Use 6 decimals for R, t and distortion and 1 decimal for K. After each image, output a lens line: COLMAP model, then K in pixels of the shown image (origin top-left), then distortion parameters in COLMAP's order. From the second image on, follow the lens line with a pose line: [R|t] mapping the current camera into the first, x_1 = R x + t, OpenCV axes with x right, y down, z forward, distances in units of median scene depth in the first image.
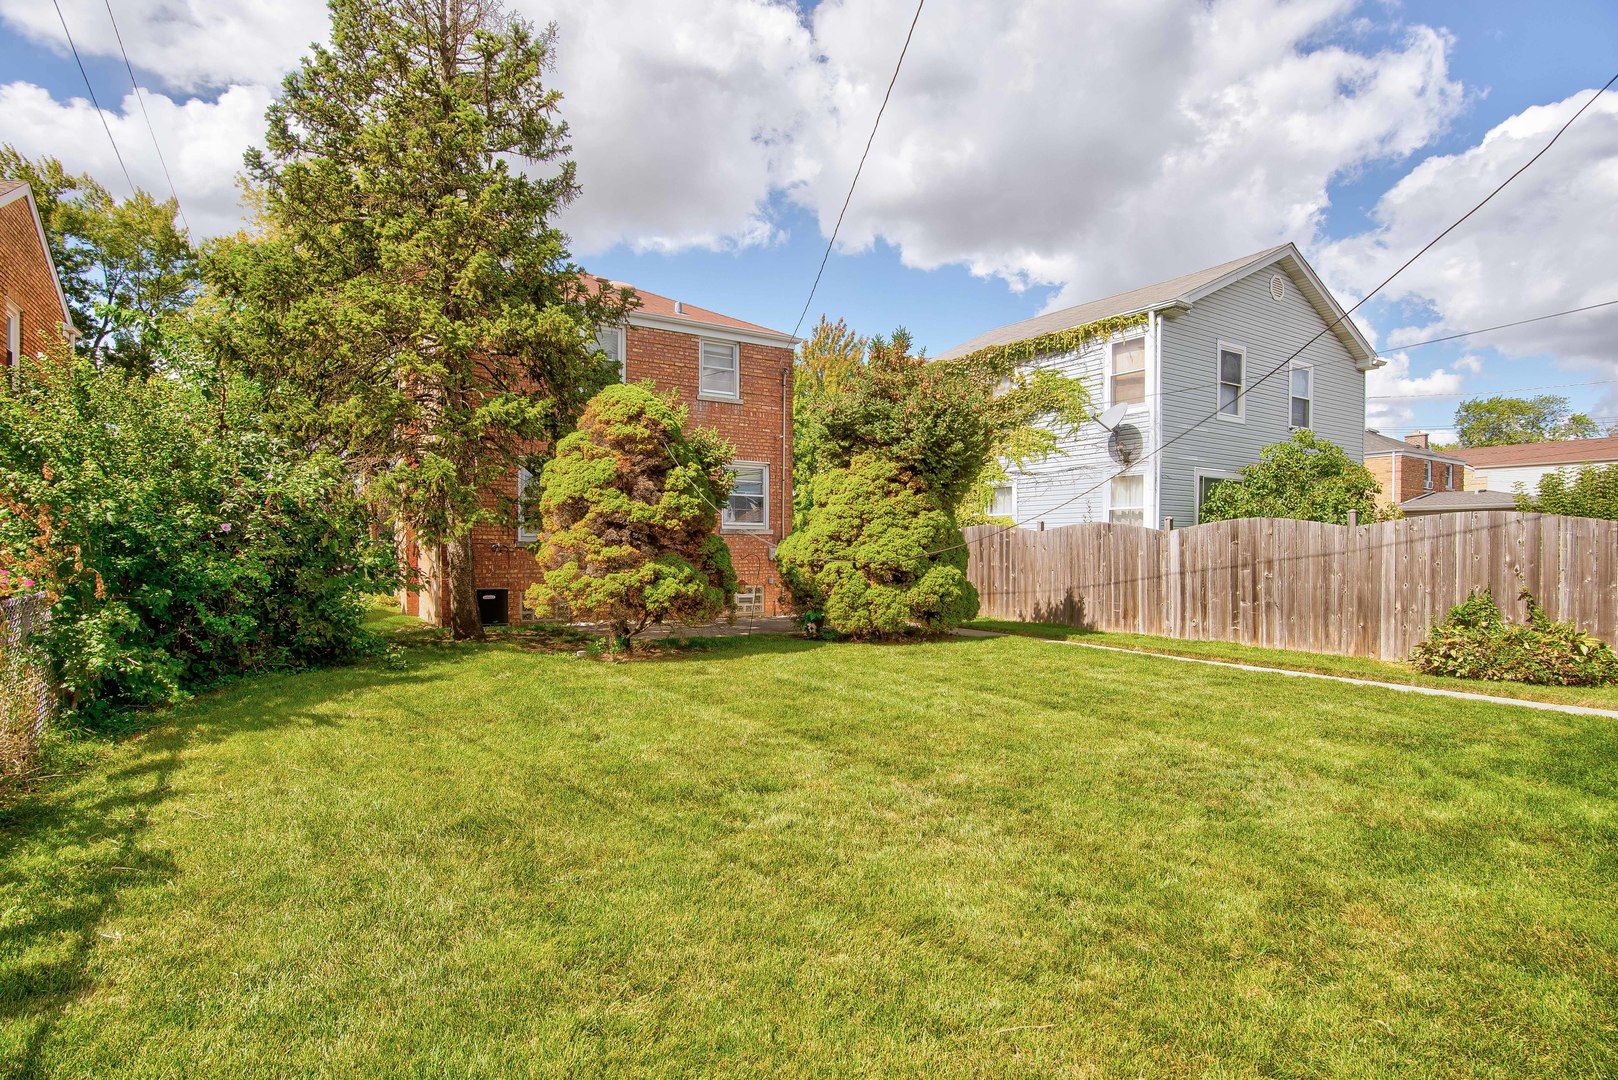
lens RADIAL K [[799.6, 0, 809.0], [0, 799.6, 540.0], [0, 0, 1]] dist [0.000207, -0.000060]
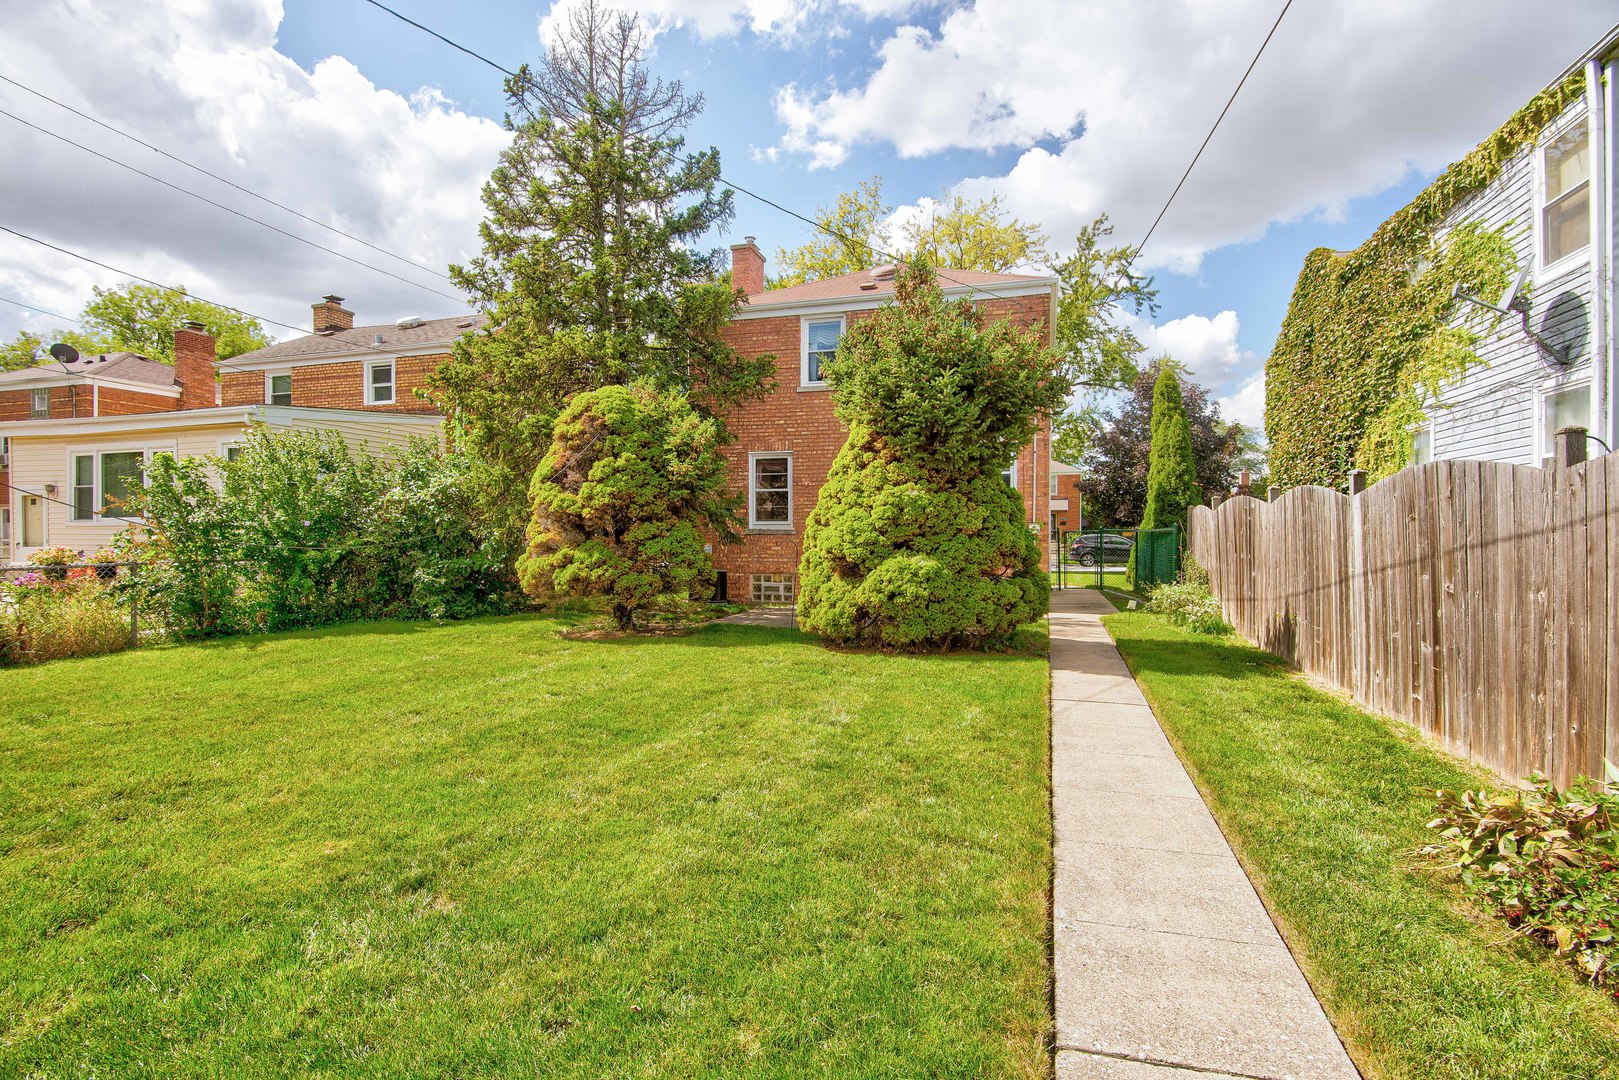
lens RADIAL K [[769.2, 0, 809.5], [0, 769.2, 540.0], [0, 0, 1]] dist [-0.028899, 0.000003]
pose [[0.655768, 0.001181, -0.754961, 0.670690], [0.013606, 0.999818, 0.013382, 0.006261], [0.754840, -0.019047, 0.655633, 0.460232]]
